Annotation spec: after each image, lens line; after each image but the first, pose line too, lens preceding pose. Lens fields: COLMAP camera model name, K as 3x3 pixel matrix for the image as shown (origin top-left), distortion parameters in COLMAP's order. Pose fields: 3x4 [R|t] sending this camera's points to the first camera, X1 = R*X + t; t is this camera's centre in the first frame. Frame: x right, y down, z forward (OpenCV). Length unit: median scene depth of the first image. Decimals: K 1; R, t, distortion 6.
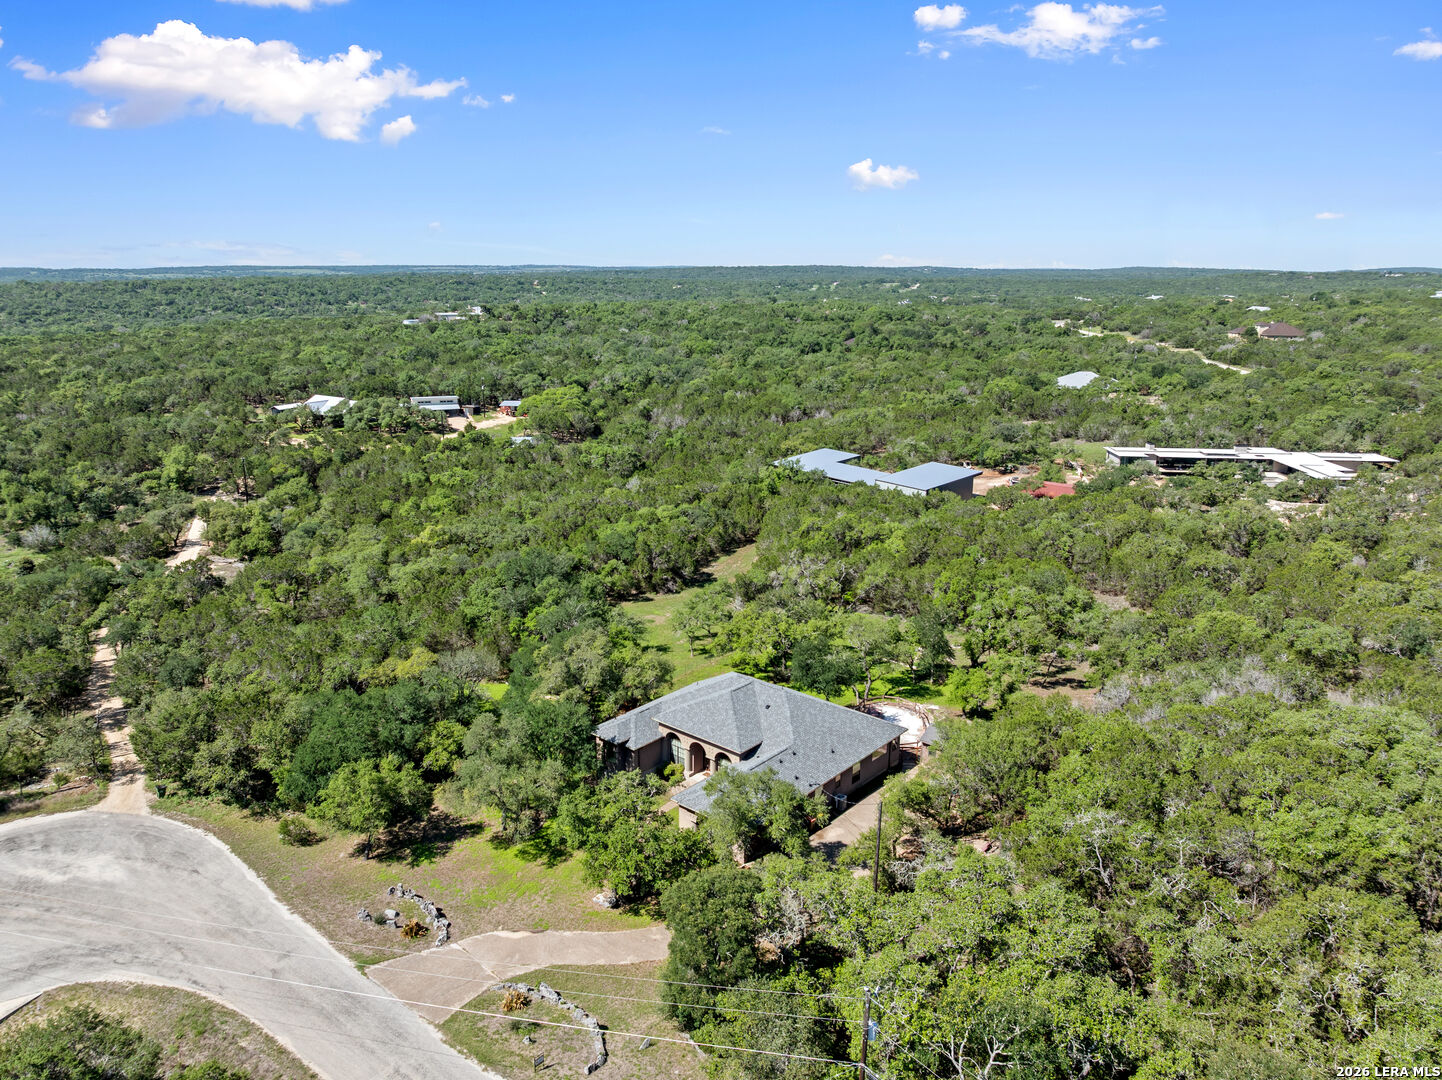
lens RADIAL K [[1021.6, 0, 719.5], [0, 1021.6, 543.2], [0, 0, 1]] dist [-0.041568, 0.010576]
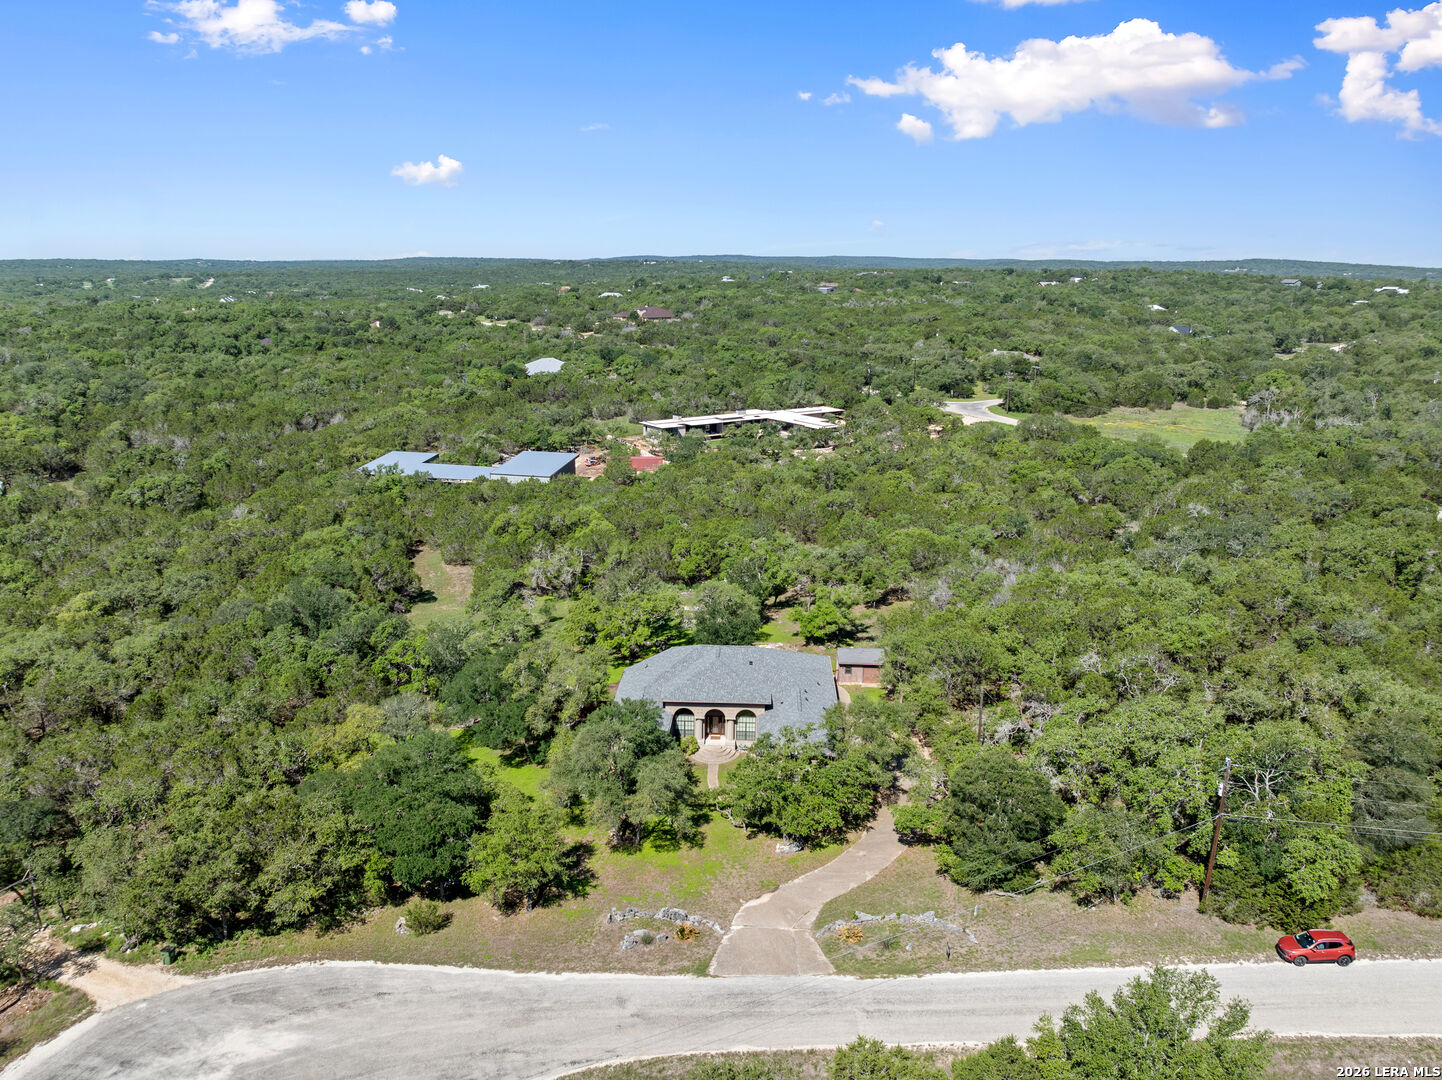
lens RADIAL K [[1021.6, 0, 717.9], [0, 1021.6, 537.1], [0, 0, 1]] dist [-0.041568, 0.010576]
pose [[0.781643, -0.159986, 0.602859, -0.288792], [0.158248, 0.985786, 0.056428, -0.020972], [-0.603317, 0.051295, 0.795850, 0.053585]]
